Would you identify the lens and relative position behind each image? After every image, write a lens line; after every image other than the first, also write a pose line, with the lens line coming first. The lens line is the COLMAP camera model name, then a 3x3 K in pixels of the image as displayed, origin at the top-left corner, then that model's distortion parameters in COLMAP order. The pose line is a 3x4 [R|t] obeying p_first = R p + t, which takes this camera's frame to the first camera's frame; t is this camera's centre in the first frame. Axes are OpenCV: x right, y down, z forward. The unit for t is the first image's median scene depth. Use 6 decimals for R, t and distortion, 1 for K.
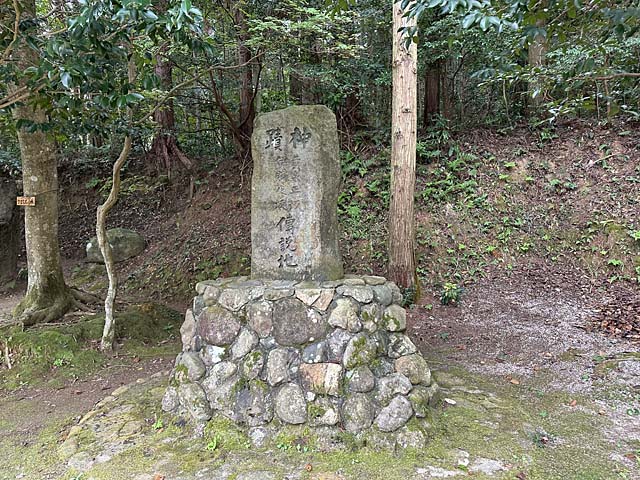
lens RADIAL K [[446.9, 0, 318.1], [0, 446.9, 239.6], [0, 0, 1]] dist [0.089947, -0.002745]
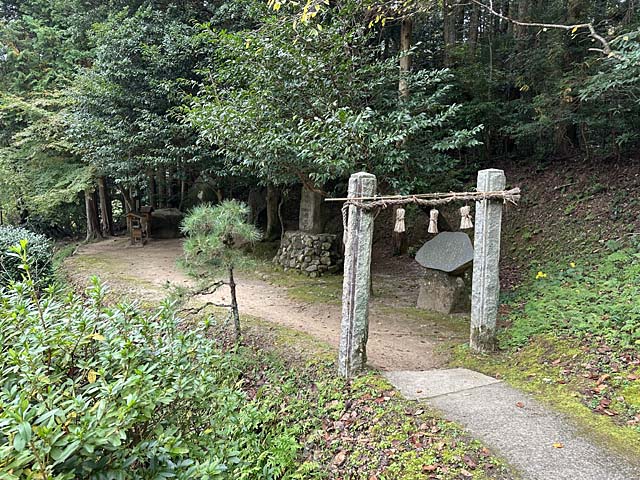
lens RADIAL K [[446.9, 0, 313.2], [0, 446.9, 235.7], [0, 0, 1]] dist [0.089947, -0.002745]
pose [[0.806229, 0.110603, -0.581172, 2.066511], [-0.079381, 0.993710, 0.078991, -0.165017], [0.586253, -0.017551, 0.809938, -1.801659]]
